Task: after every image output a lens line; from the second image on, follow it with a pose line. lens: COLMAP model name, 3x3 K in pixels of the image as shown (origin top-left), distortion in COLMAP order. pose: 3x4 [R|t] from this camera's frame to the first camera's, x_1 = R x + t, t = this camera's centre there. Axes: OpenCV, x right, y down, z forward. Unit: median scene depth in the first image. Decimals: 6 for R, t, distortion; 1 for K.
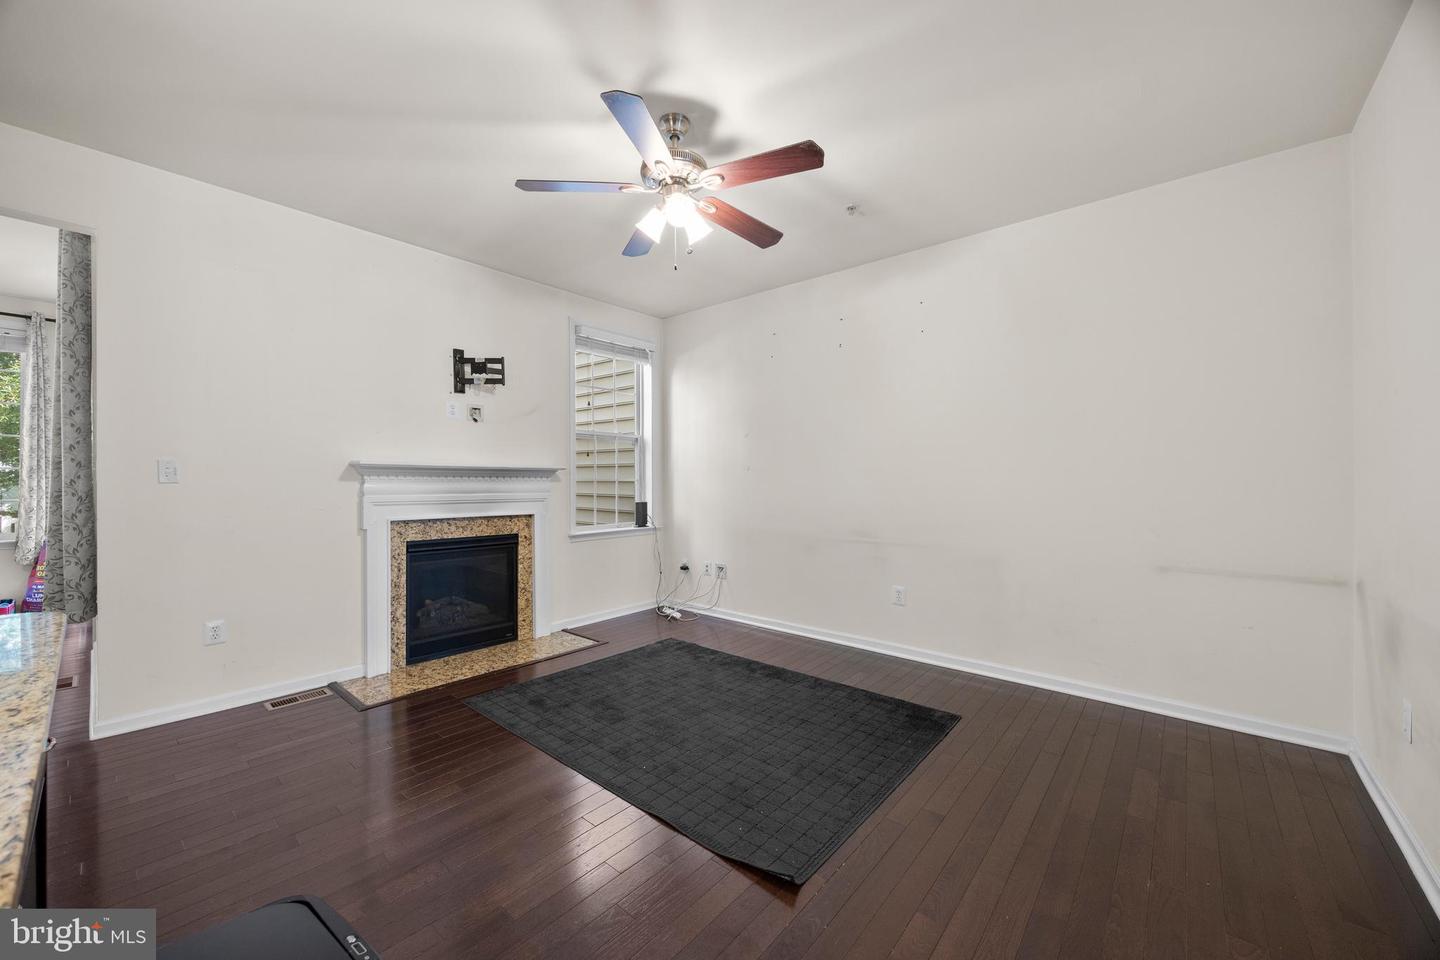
lens RADIAL K [[549.1, 0, 720.2], [0, 549.1, 483.8], [0, 0, 1]] dist [-0.003369, 0.000325]
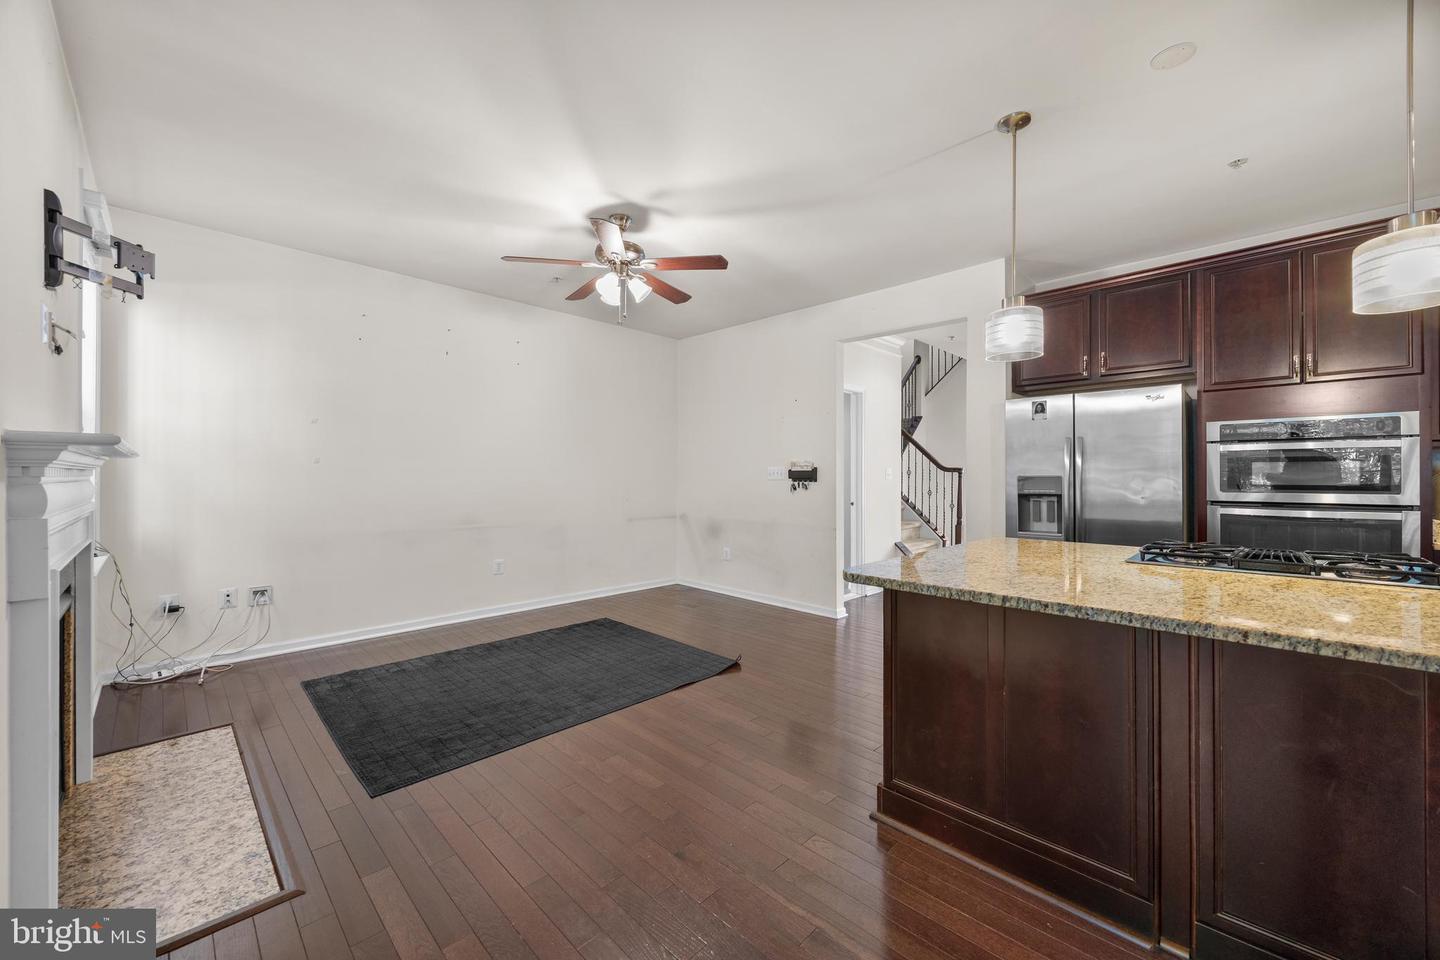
lens RADIAL K [[549.1, 0, 719.7], [0, 549.1, 474.2], [0, 0, 1]] dist [-0.003369, 0.000325]
pose [[0.065352, 0.000628, 0.997862, -0.959548], [0.001798, 0.999998, -0.000747, -0.008181], [-0.997861, 0.001843, 0.065351, 0.436583]]
